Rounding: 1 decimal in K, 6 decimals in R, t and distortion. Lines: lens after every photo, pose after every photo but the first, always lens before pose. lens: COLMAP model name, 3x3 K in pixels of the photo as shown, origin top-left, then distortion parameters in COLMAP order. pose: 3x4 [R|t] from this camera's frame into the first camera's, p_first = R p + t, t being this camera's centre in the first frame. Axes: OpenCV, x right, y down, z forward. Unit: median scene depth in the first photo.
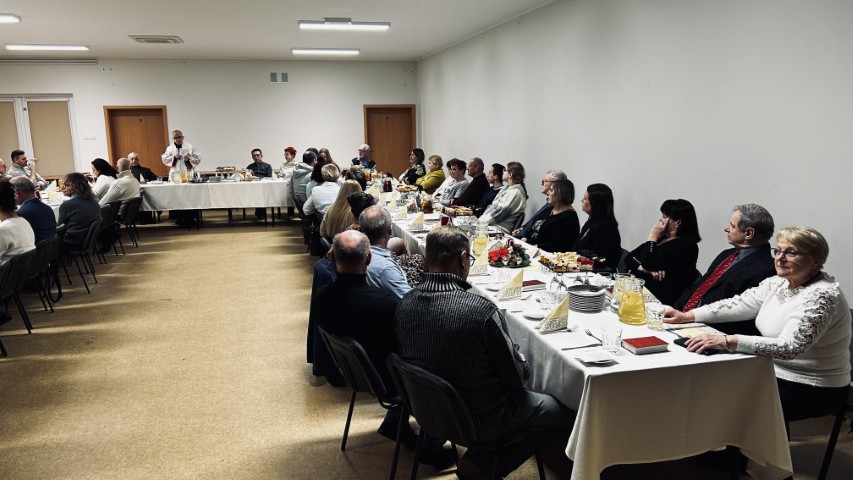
lens RADIAL K [[643.5, 0, 424.4], [0, 643.5, 242.4], [0, 0, 1]] dist [0.075119, -0.092017]
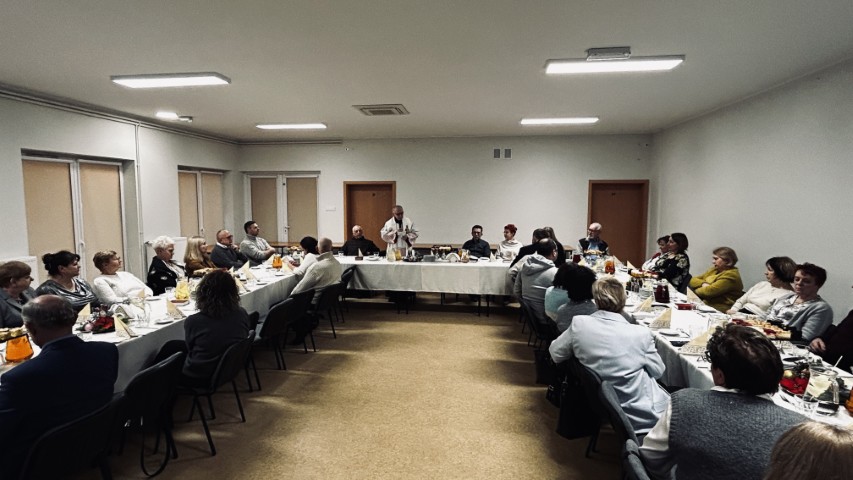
lens RADIAL K [[454.5, 0, 423.7], [0, 454.5, 236.7], [0, 0, 1]] dist [0.002982, 0.000218]
pose [[0.935266, 0.044887, -0.351089, -0.106439], [-0.078584, 0.993503, -0.082320, -0.074634], [0.345113, 0.104582, 0.932716, 0.395450]]
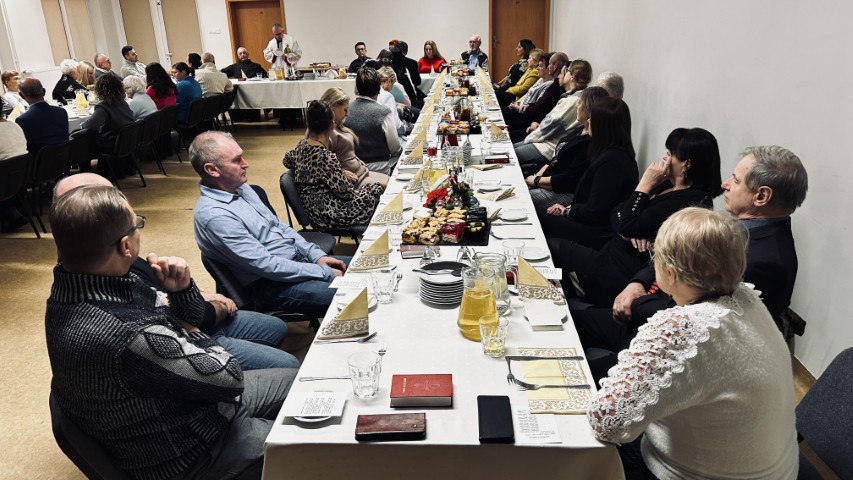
lens RADIAL K [[648.9, 0, 419.4], [0, 648.9, 240.6], [0, 0, 1]] dist [0.055037, -0.082308]
pose [[0.952713, 0.080314, -0.293065, 0.130037], [-0.033052, 0.986106, 0.162794, -0.020740], [0.302068, -0.145409, 0.942131, 0.114171]]
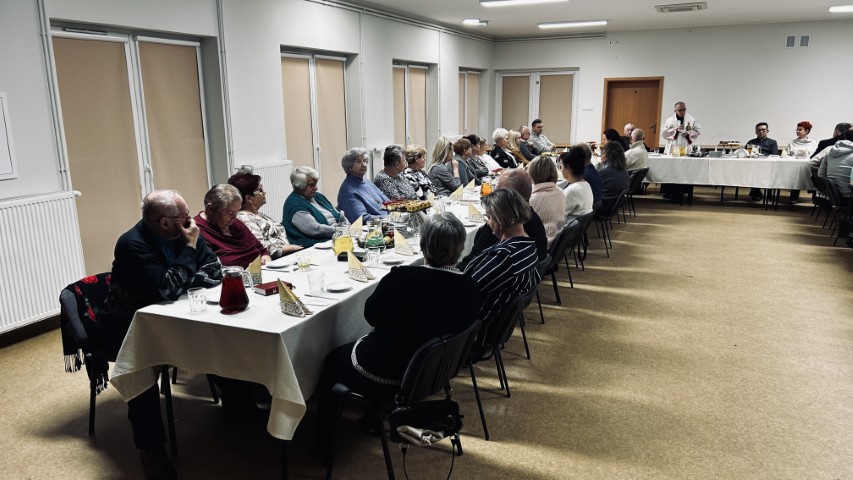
lens RADIAL K [[643.5, 0, 424.4], [0, 643.5, 242.4], [0, 0, 1]] dist [0.075119, -0.092017]
pose [[0.798928, 0.137660, -0.585460, -0.089455], [-0.113463, 0.990471, 0.078058, 0.004021], [0.590627, 0.004065, 0.806935, -0.013500]]
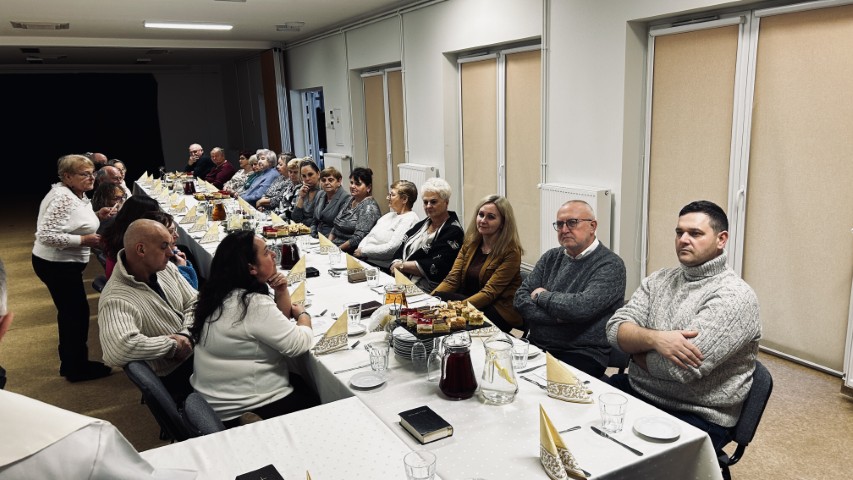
lens RADIAL K [[643.5, 0, 424.4], [0, 643.5, 242.4], [0, 0, 1]] dist [0.075119, -0.092017]
pose [[-0.964212, 0.104146, -0.243822, -0.442743], [0.003514, 0.924560, 0.381020, -0.211739], [0.265109, 0.366528, -0.891838, 1.140816]]
